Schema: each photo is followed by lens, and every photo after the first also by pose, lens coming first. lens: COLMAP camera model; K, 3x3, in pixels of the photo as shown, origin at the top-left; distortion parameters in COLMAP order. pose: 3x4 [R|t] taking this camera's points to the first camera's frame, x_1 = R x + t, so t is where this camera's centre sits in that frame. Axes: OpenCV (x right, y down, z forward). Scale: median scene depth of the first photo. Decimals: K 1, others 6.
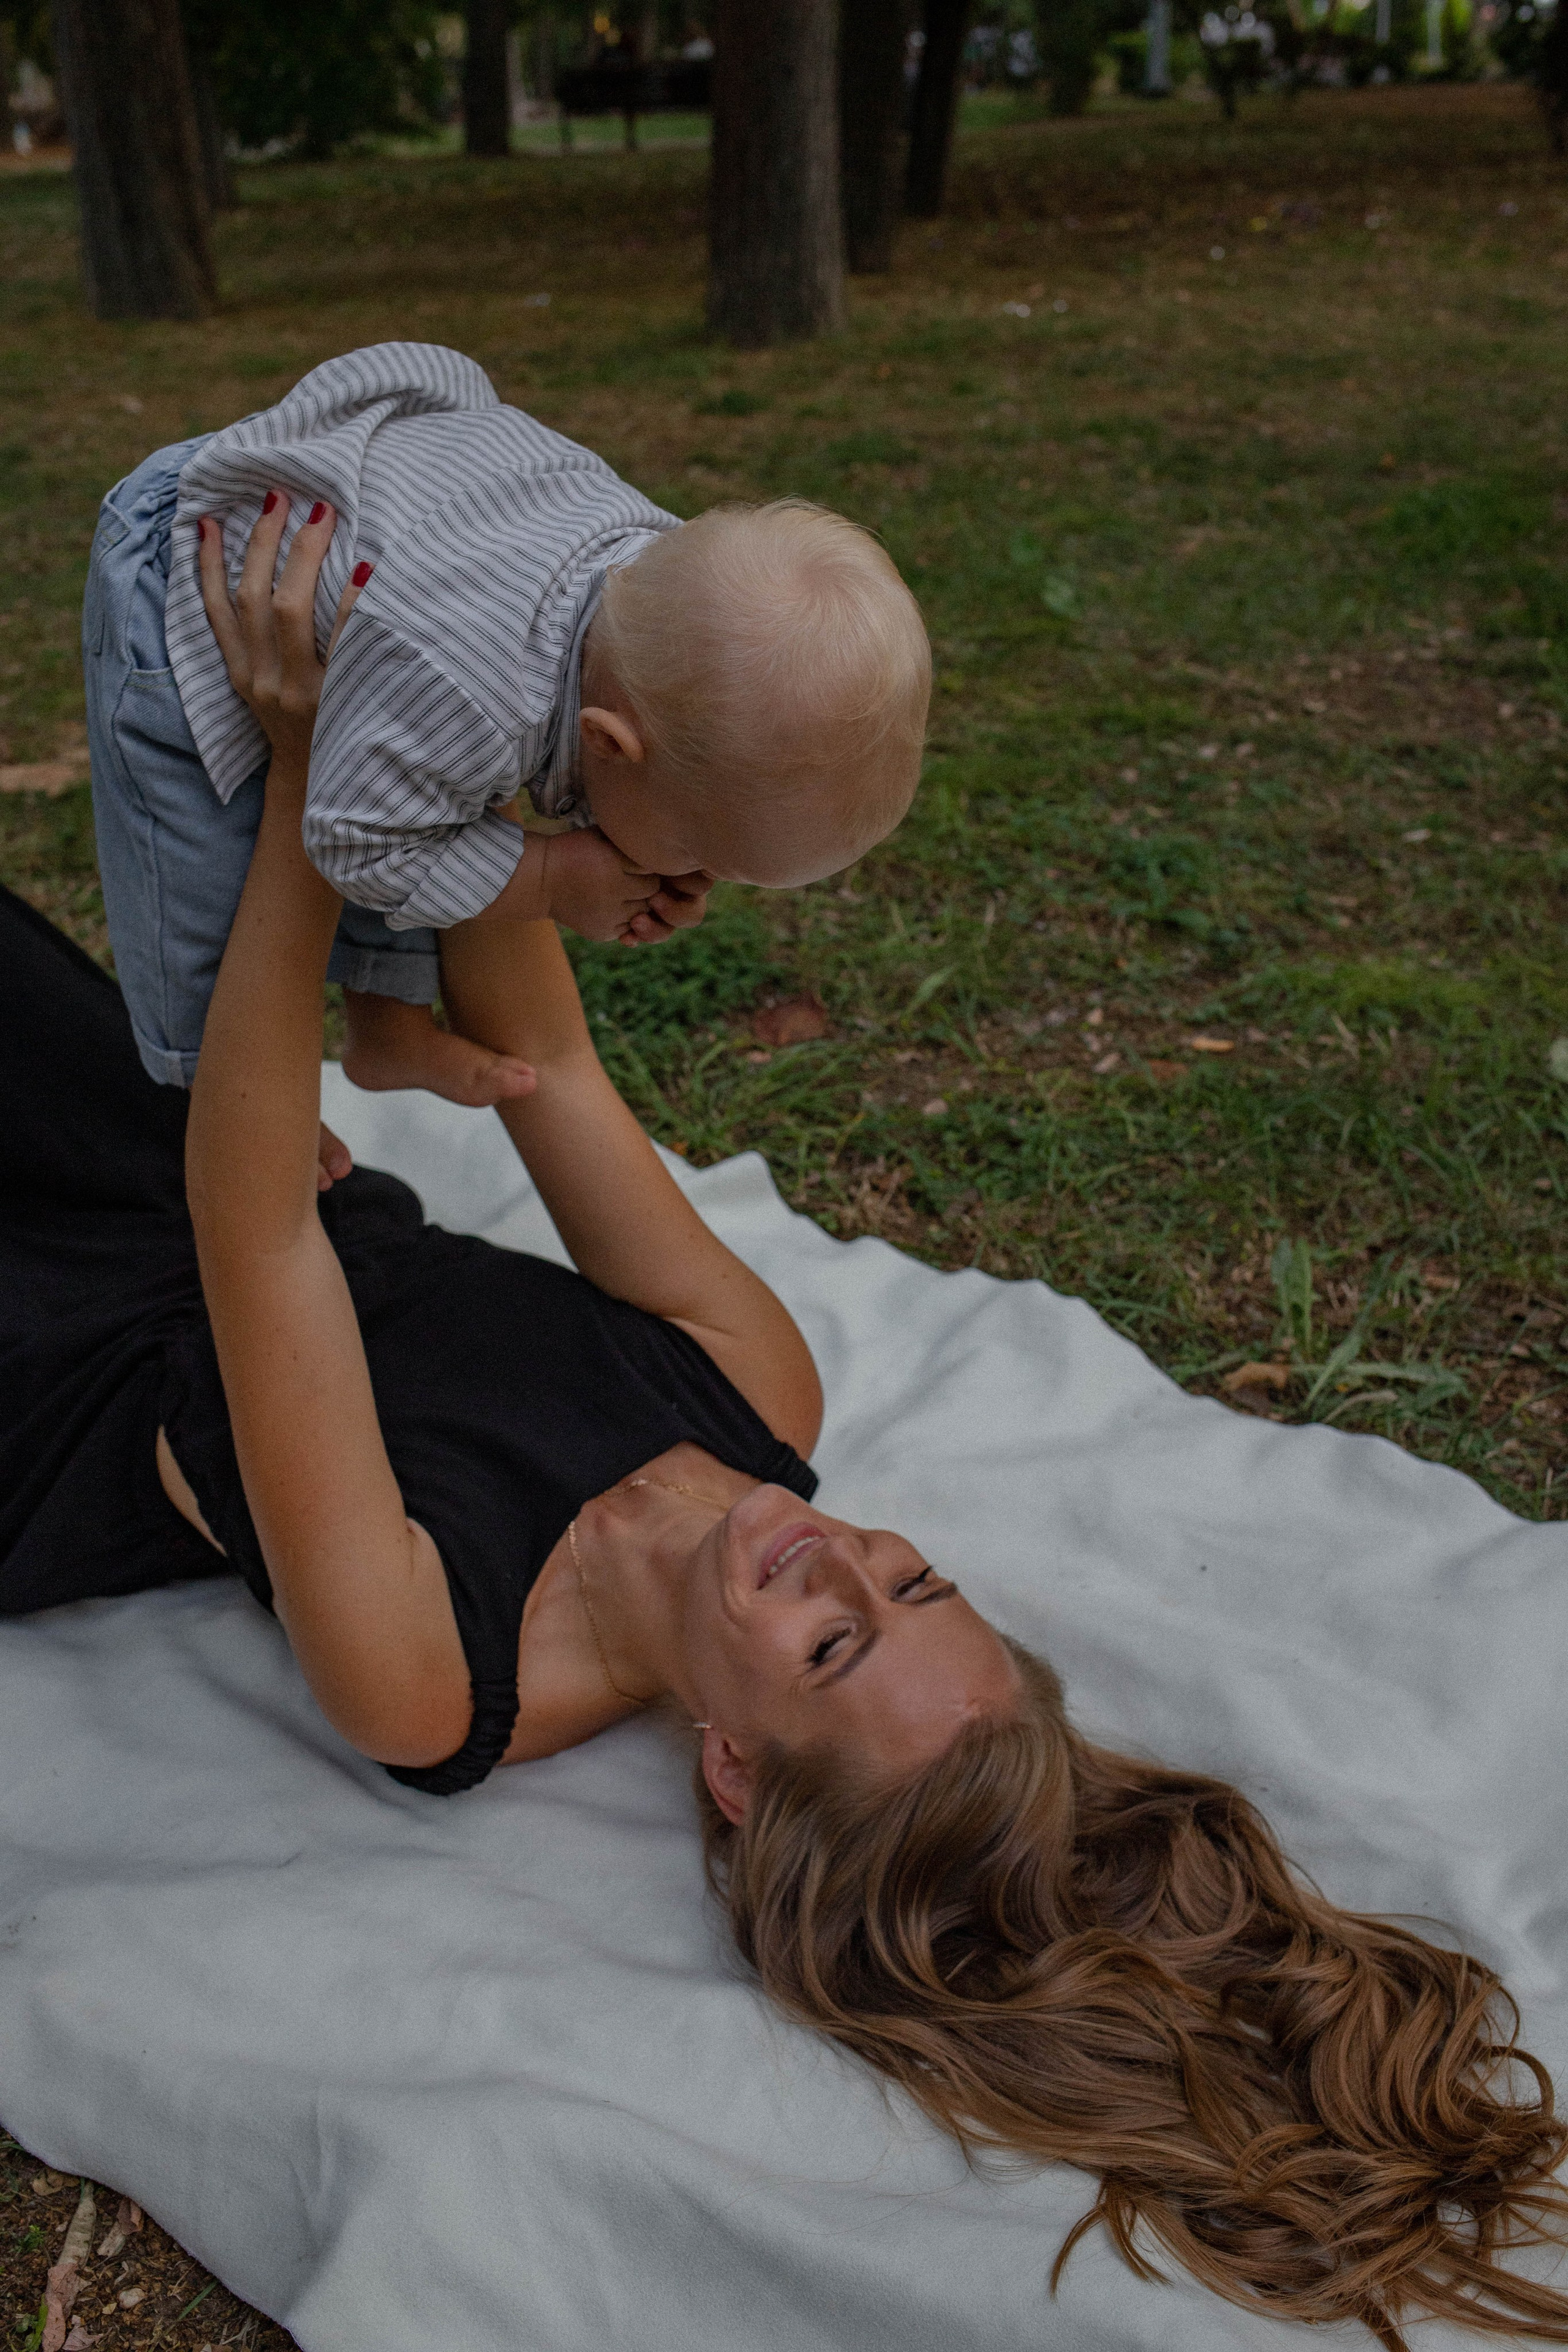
lens RADIAL K [[2299.9, 0, 766.7], [0, 2299.9, 1172.9], [0, 0, 1]] dist [-0.039359, 0.000000]
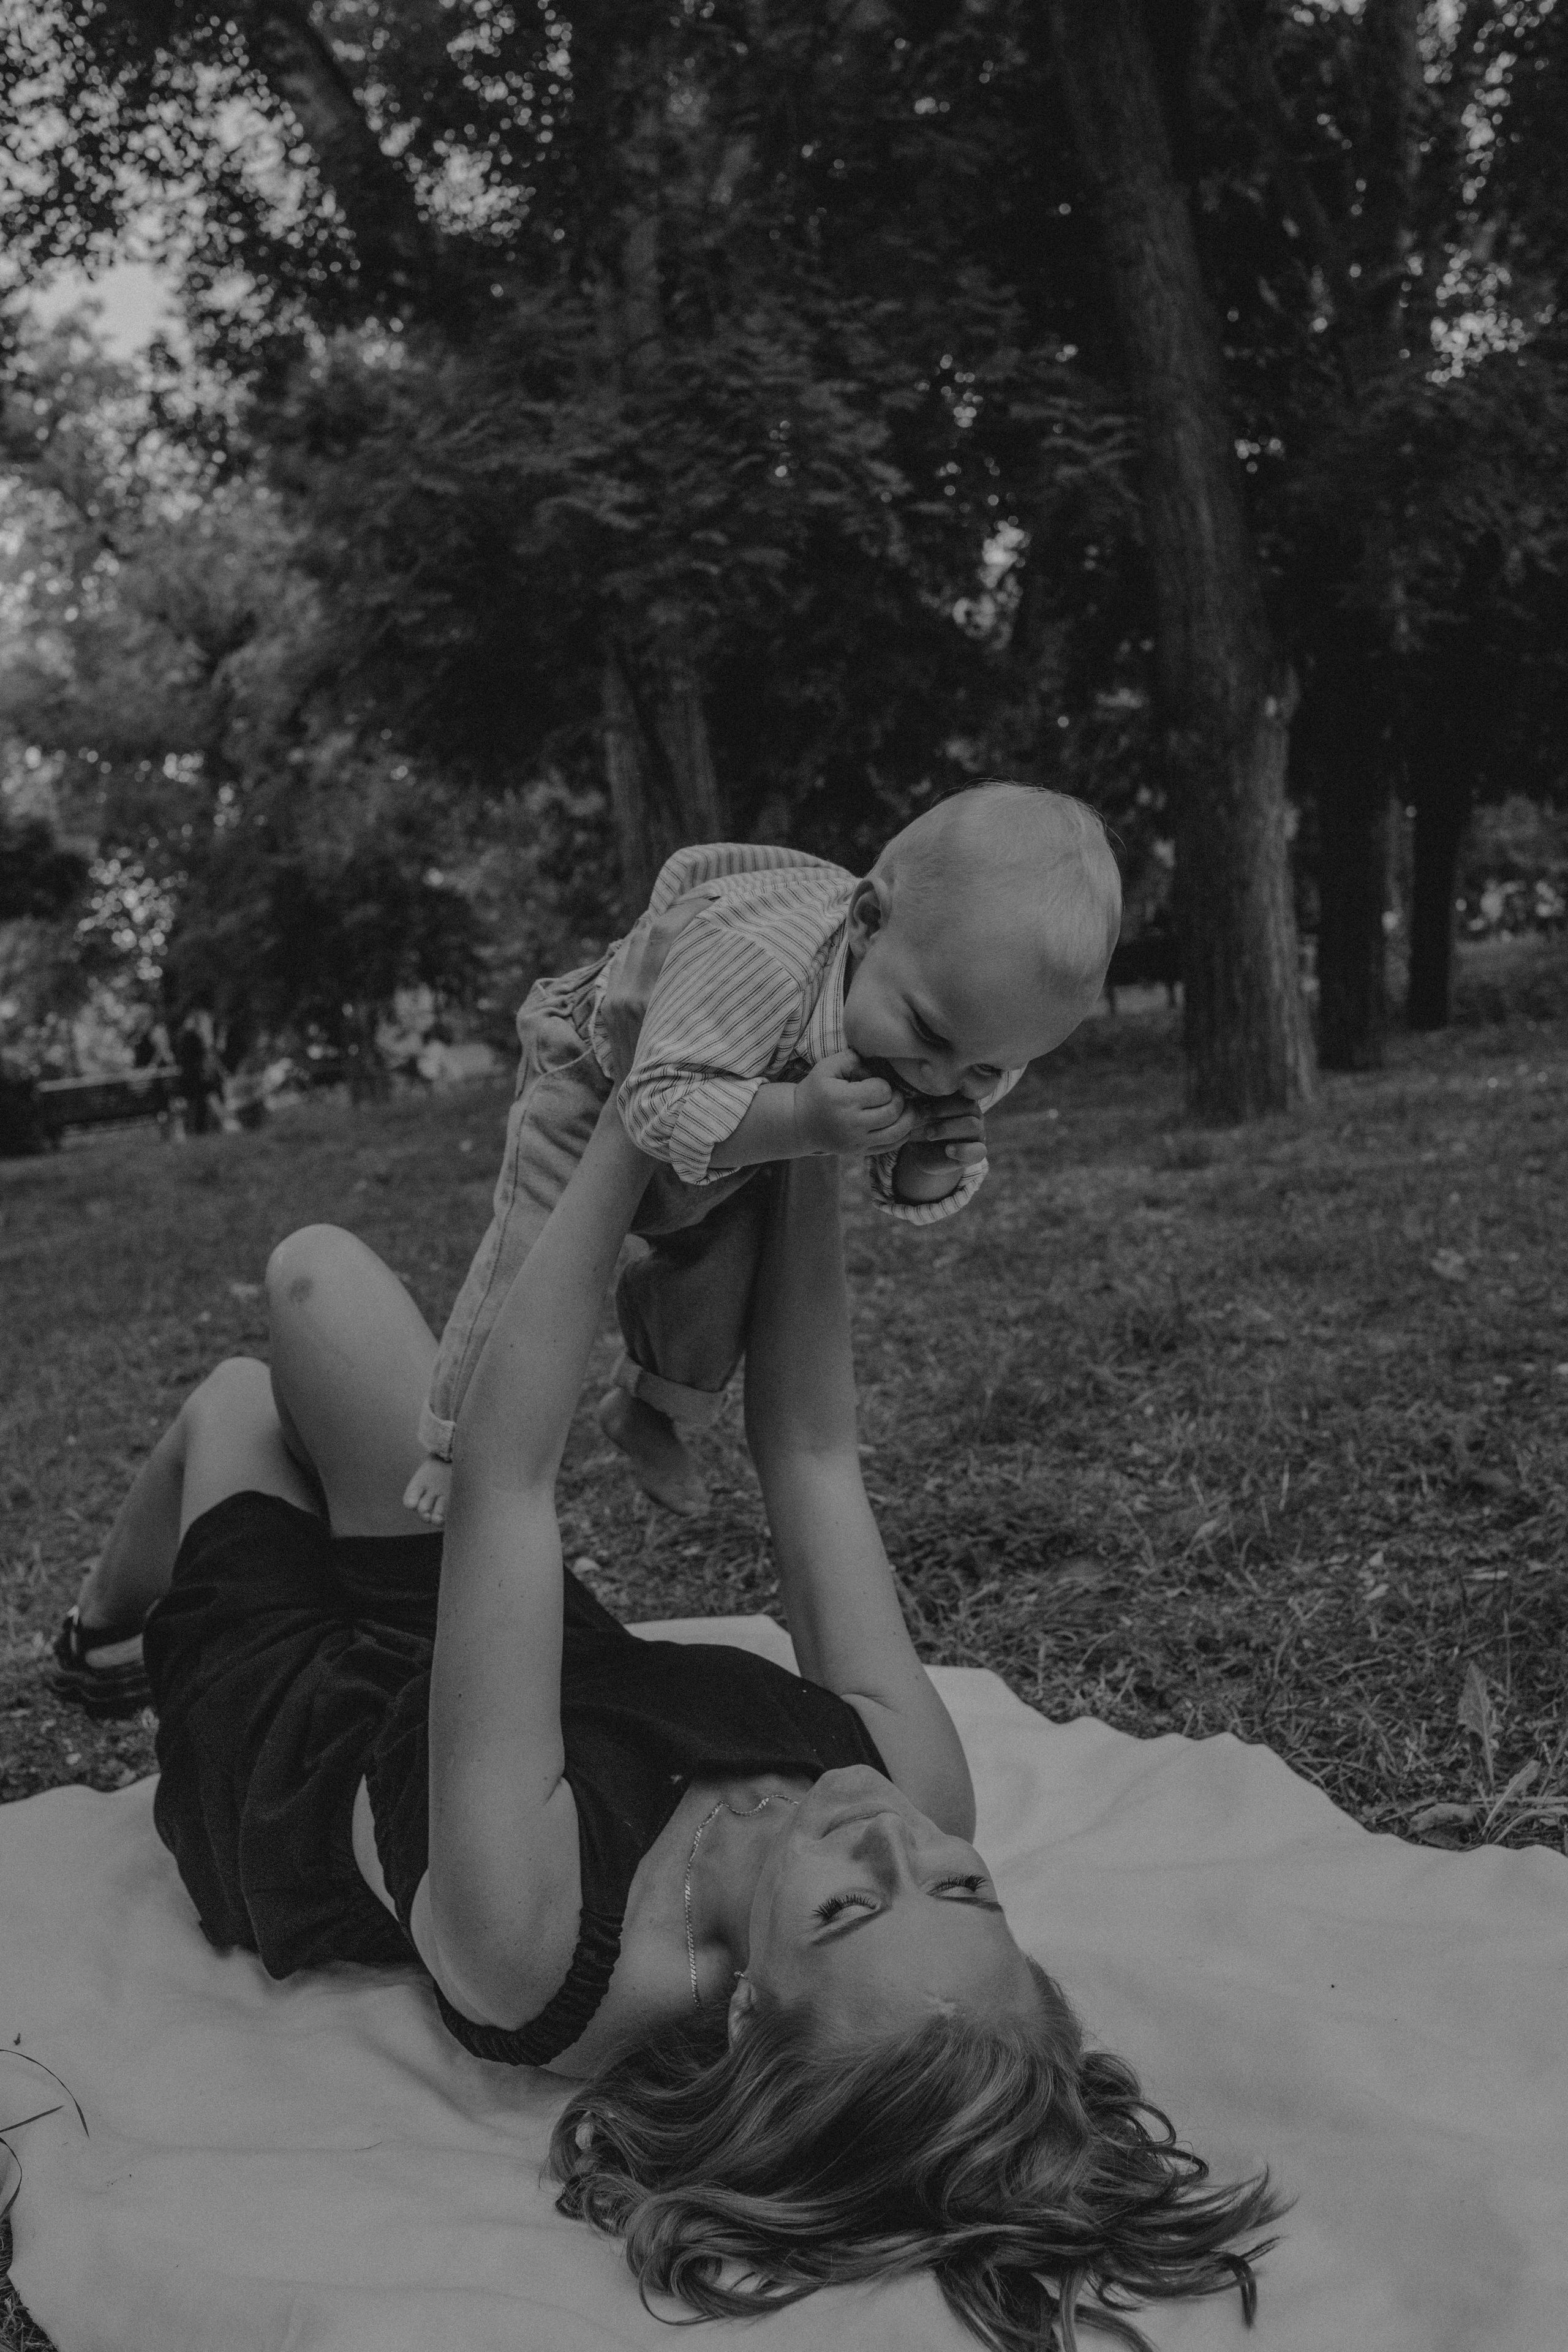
lens RADIAL K [[2299.9, 0, 796.8], [0, 2299.9, 1177.8], [0, 0, 1]] dist [-0.039359, 0.000000]
pose [[0.970753, -0.068548, -0.230087, 0.171754], [-0.017224, 0.936019, -0.351529, 0.165226], [0.239462, 0.345211, 0.907462, -0.042309]]
